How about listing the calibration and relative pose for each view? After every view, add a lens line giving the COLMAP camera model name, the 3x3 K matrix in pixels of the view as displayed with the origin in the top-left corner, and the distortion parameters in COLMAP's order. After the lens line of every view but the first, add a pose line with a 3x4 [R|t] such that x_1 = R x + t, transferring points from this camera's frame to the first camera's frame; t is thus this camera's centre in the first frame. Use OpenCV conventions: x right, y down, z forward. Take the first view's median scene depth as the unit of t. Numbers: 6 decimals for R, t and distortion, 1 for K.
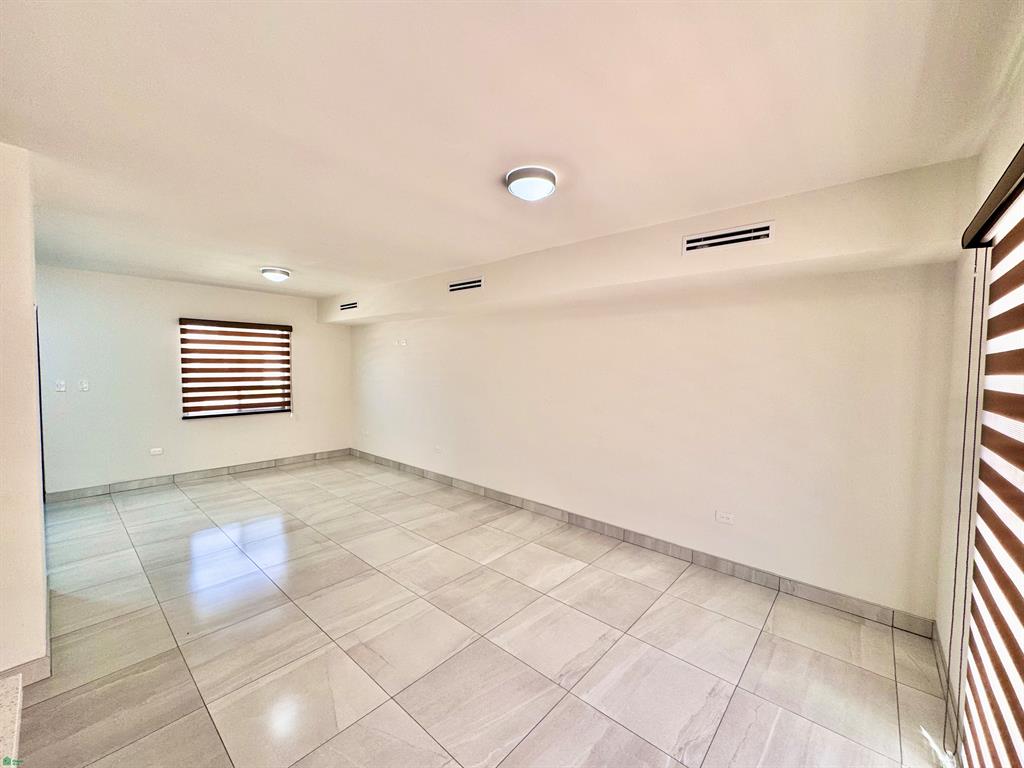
lens RADIAL K [[411.9, 0, 519.5], [0, 411.9, 378.5], [0, 0, 1]] dist [-0.000261, 0.000340]
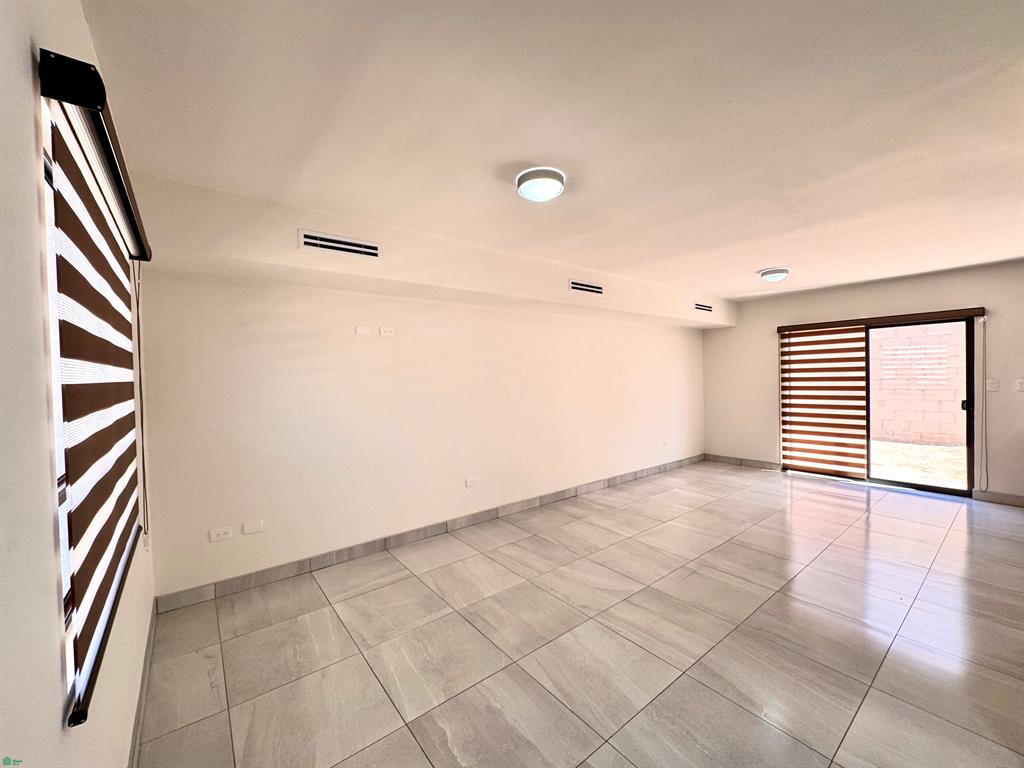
lens RADIAL K [[411.9, 0, 517.2], [0, 411.9, 384.6], [0, 0, 1]] dist [-0.000261, 0.000340]
pose [[0.175494, -0.048941, 0.983263, -1.079866], [0.042624, 0.998205, 0.042077, -0.037474], [-0.983557, 0.034527, 0.177265, 0.930655]]
